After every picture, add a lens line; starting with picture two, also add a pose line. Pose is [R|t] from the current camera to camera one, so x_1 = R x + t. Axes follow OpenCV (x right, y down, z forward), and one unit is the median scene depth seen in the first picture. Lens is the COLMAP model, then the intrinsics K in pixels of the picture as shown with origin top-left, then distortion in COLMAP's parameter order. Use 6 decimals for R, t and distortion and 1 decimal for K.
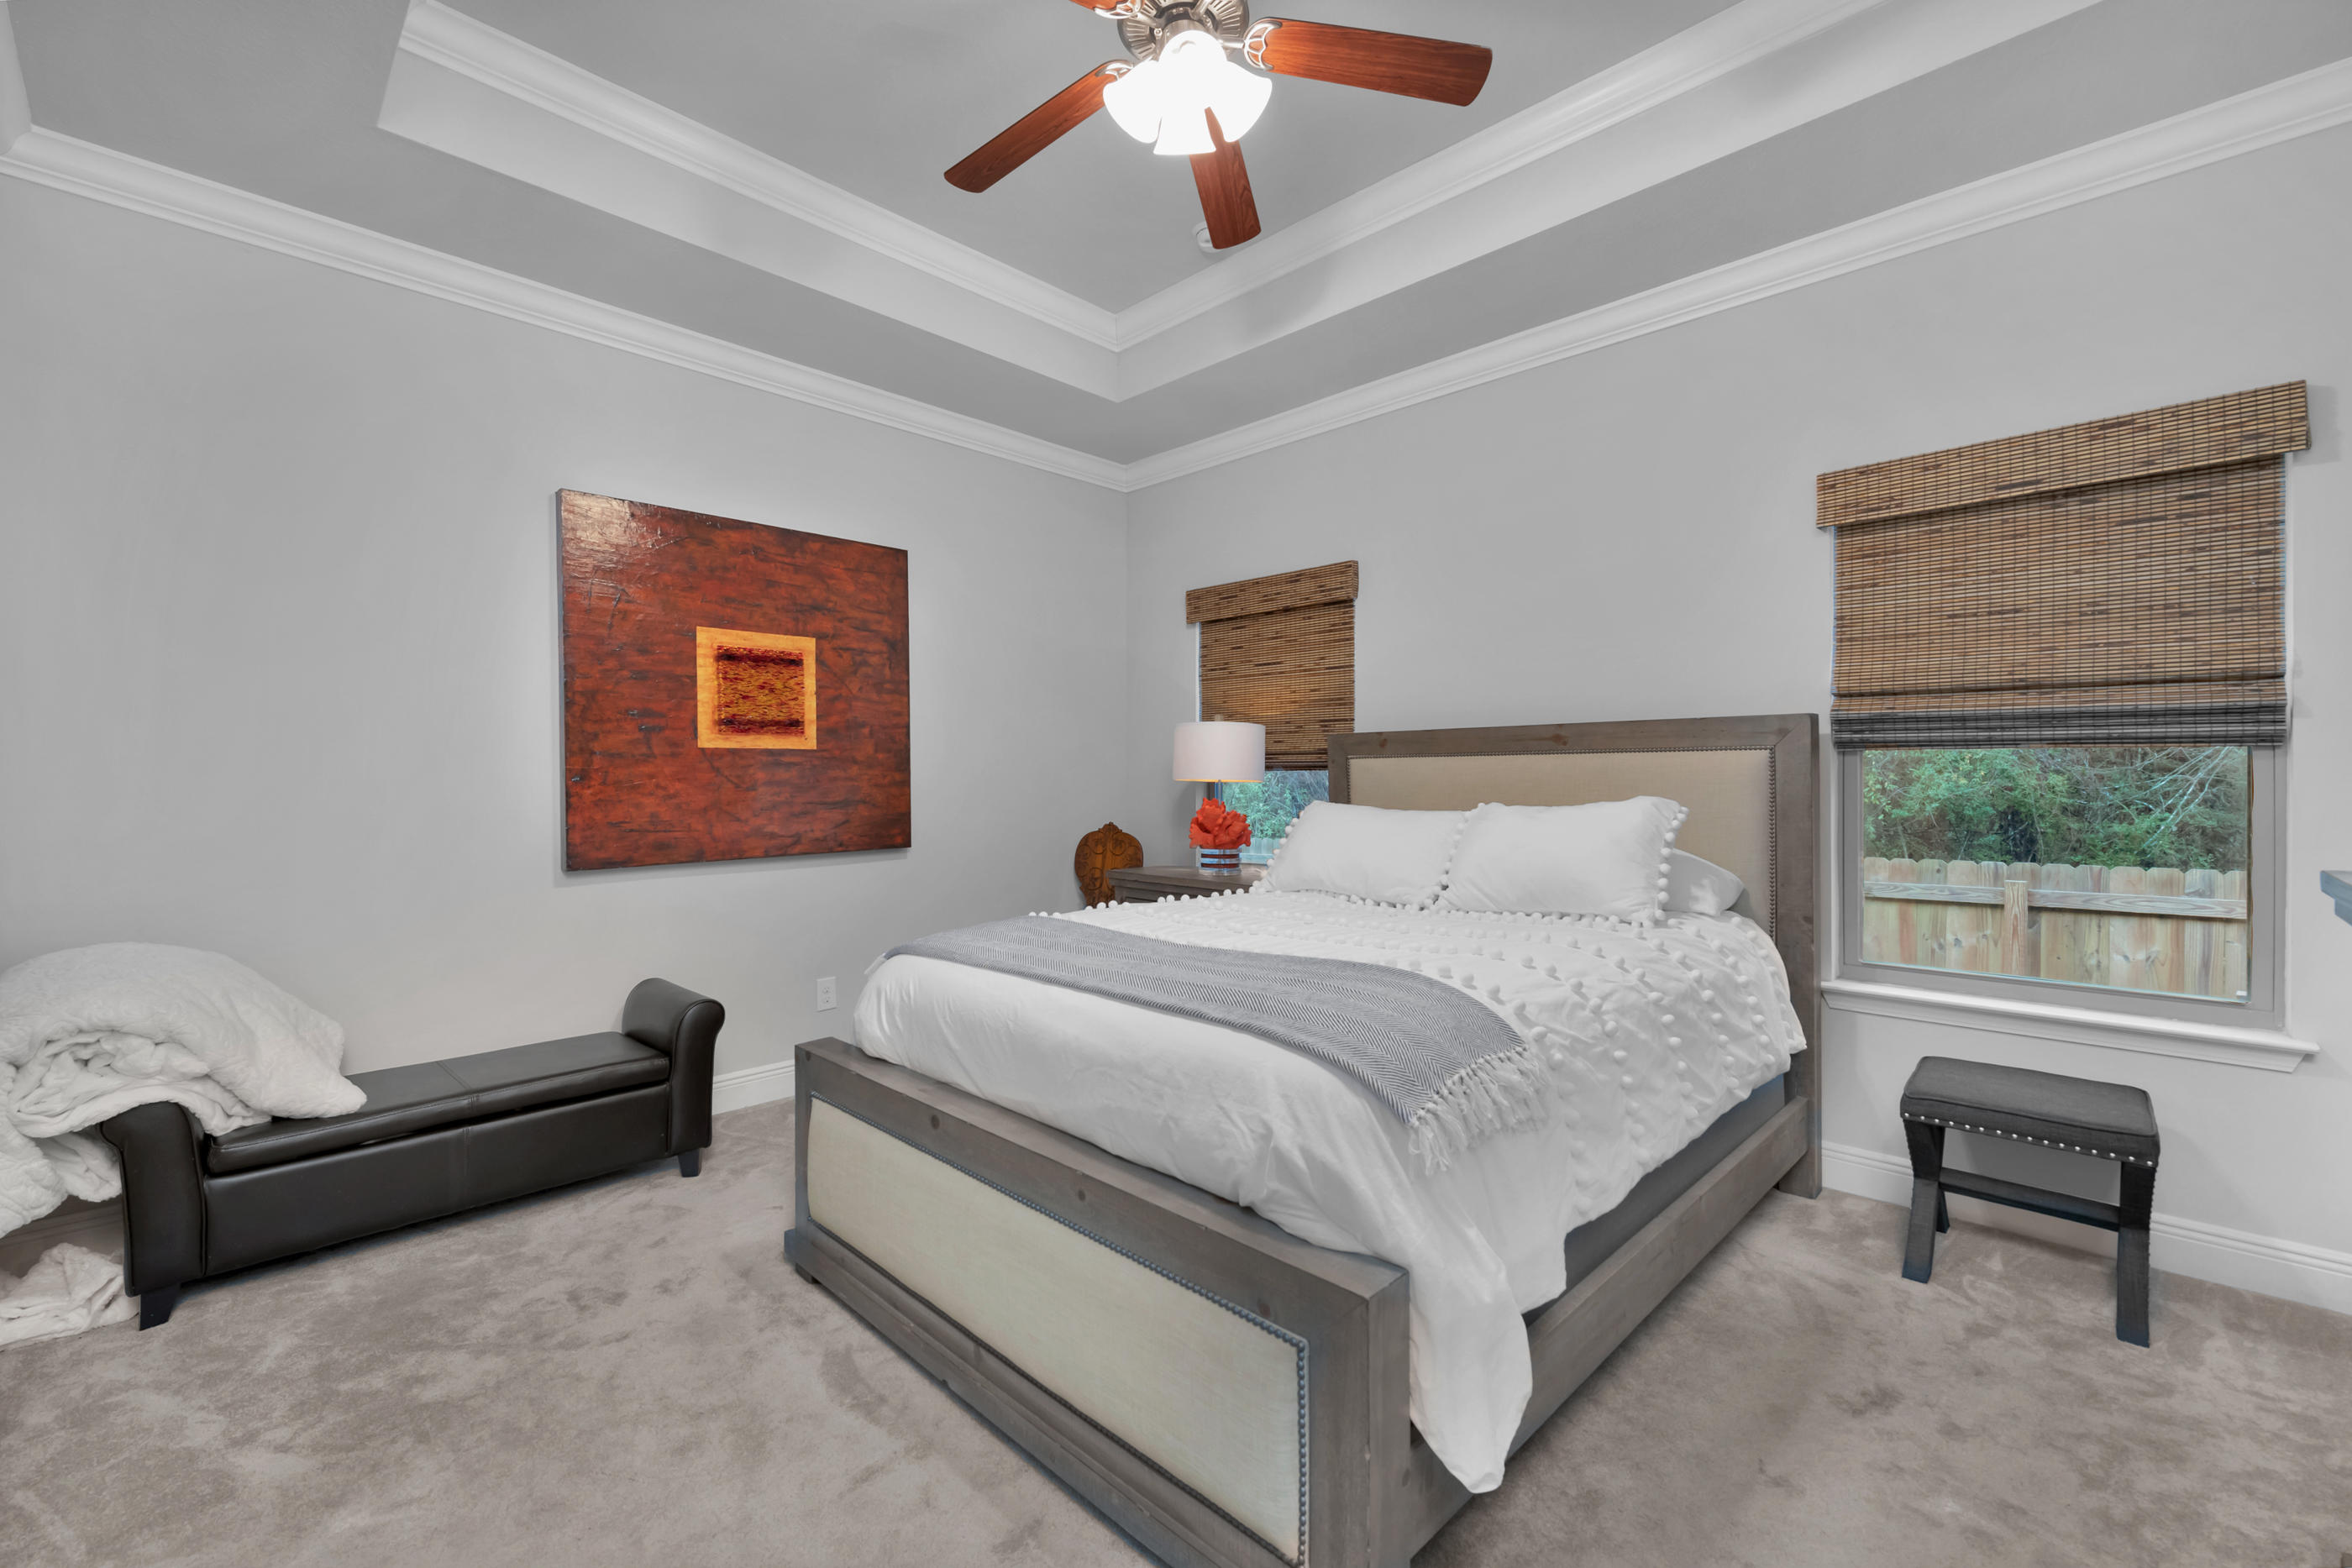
lens RADIAL K [[976.4, 0, 1184.1], [0, 976.4, 785.2], [0, 0, 1]] dist [-0.007321, -0.001721]
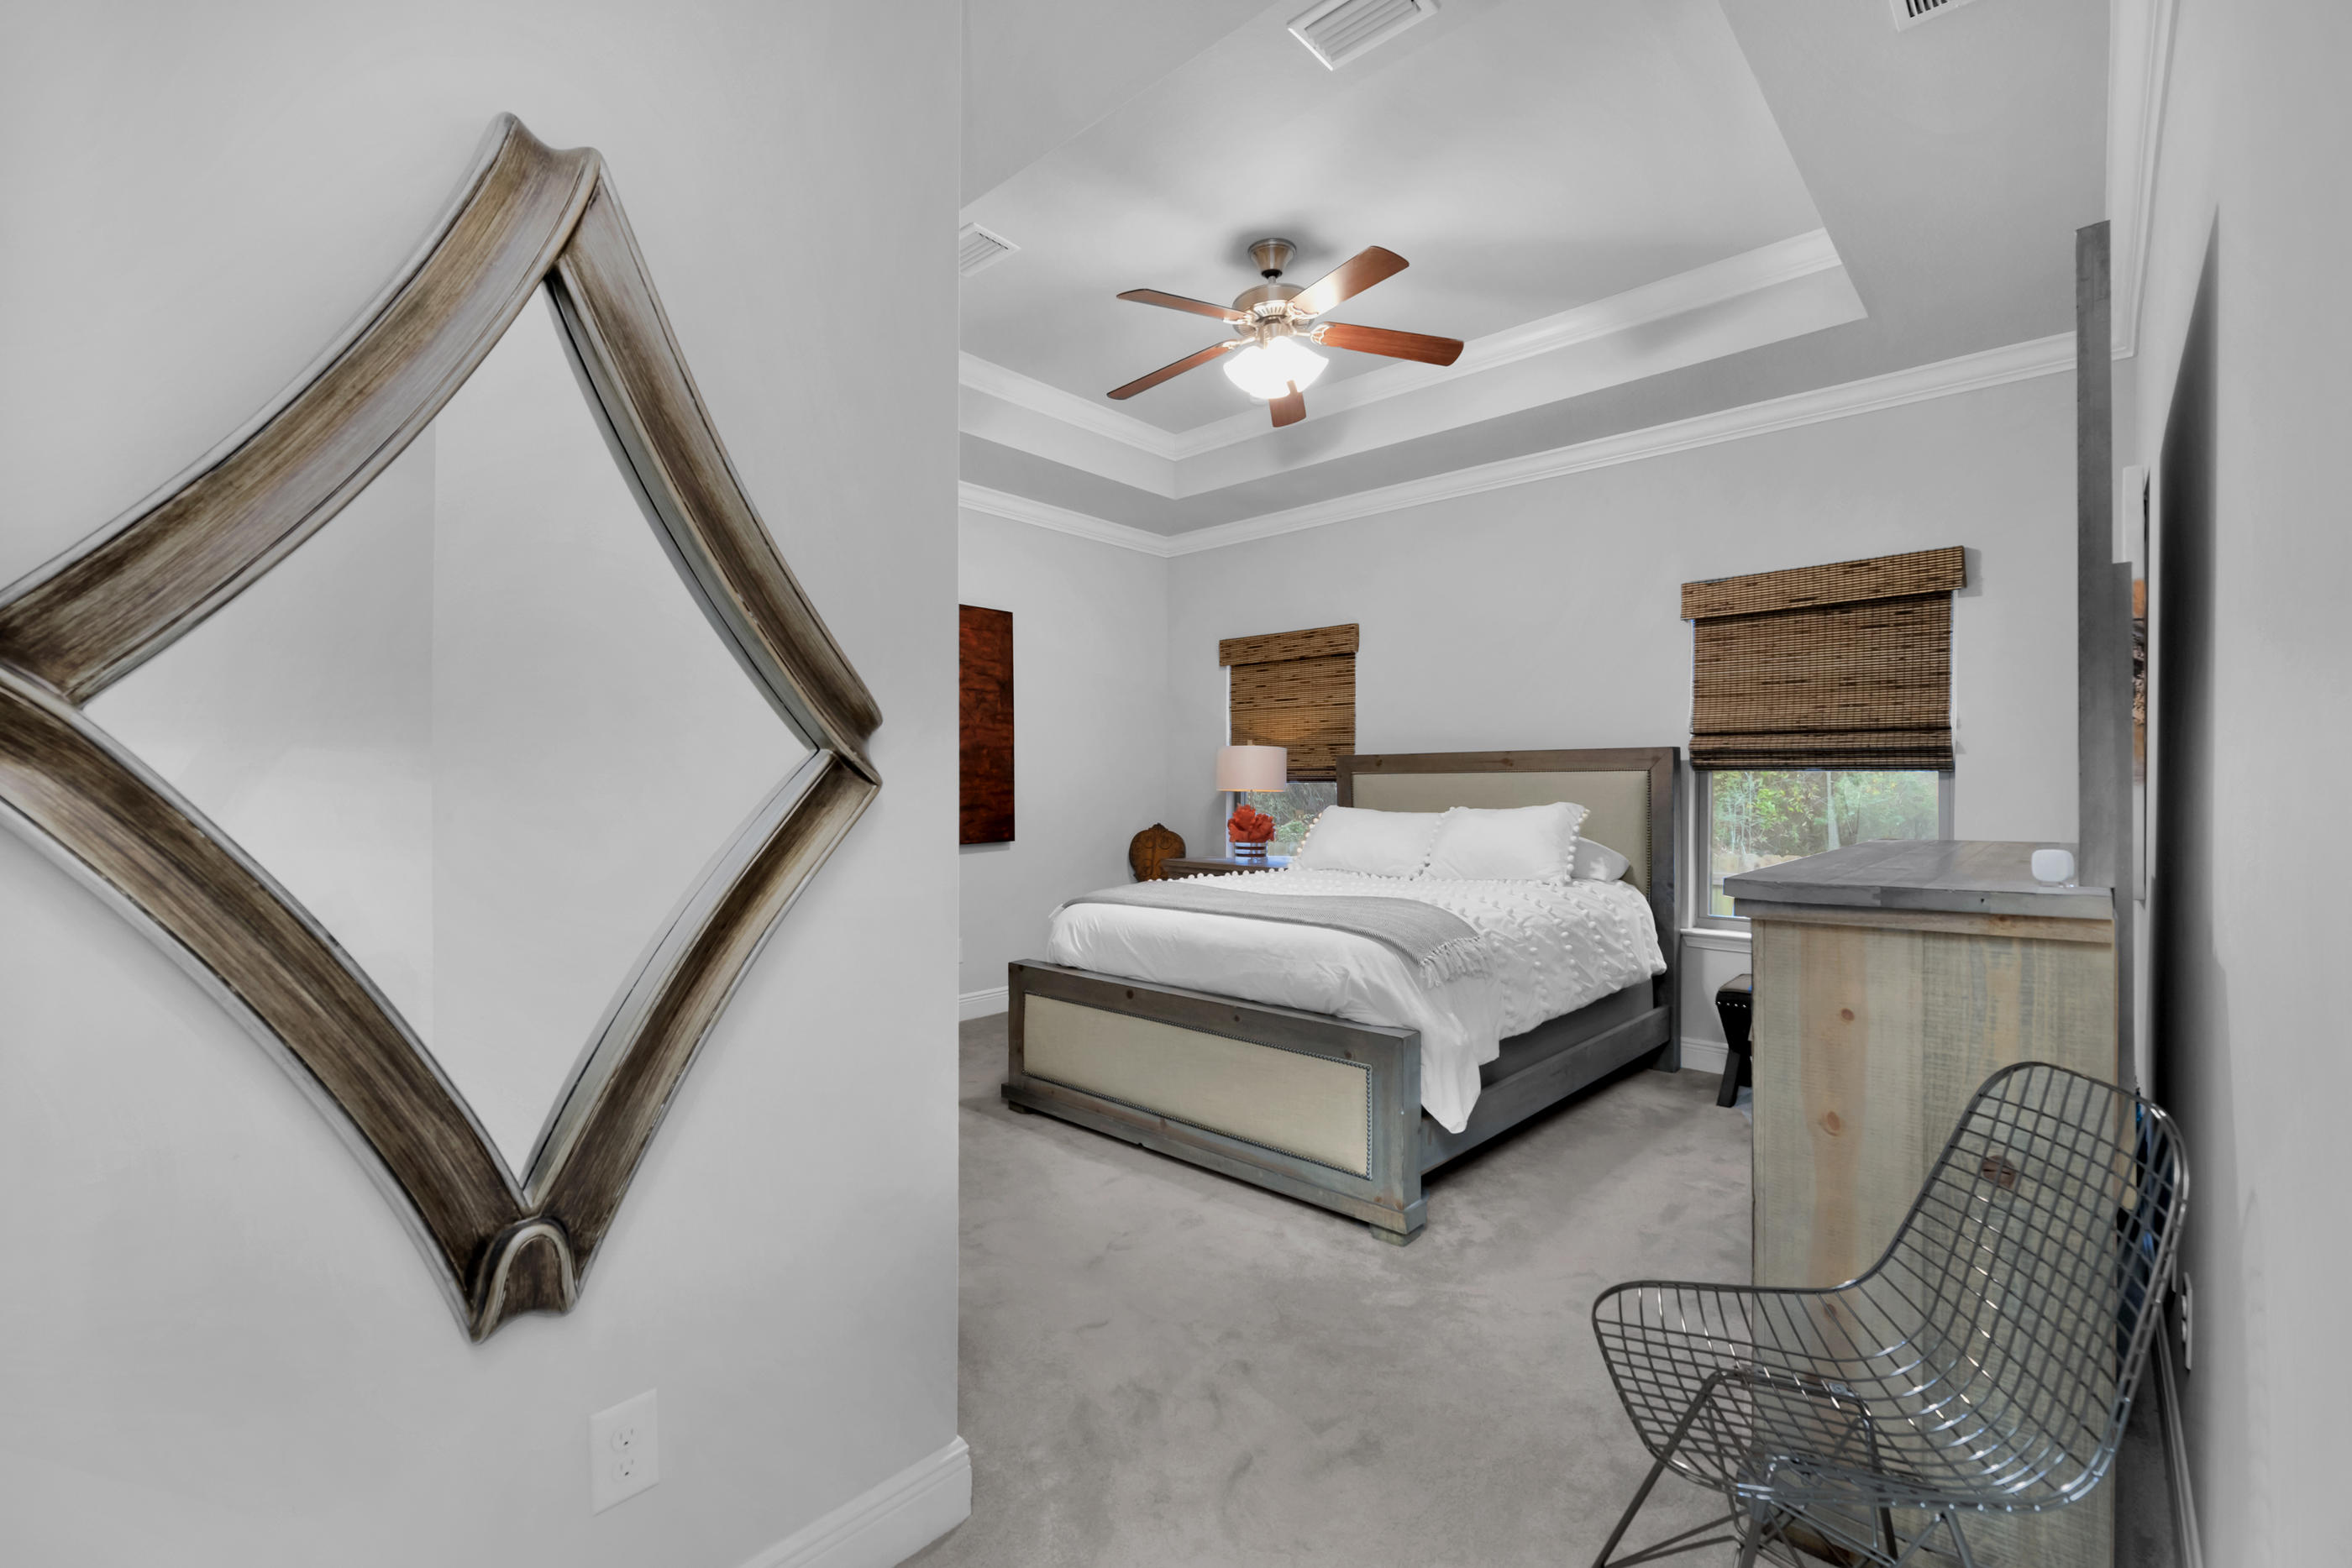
lens RADIAL K [[976.4, 0, 1169.3], [0, 976.4, 799.4], [0, 0, 1]] dist [-0.007321, -0.001721]
pose [[0.999810, 0.002899, 0.019285, -0.161047], [-0.003018, 0.999976, 0.006174, -0.000528], [-0.019267, -0.006231, 0.999795, -0.493597]]
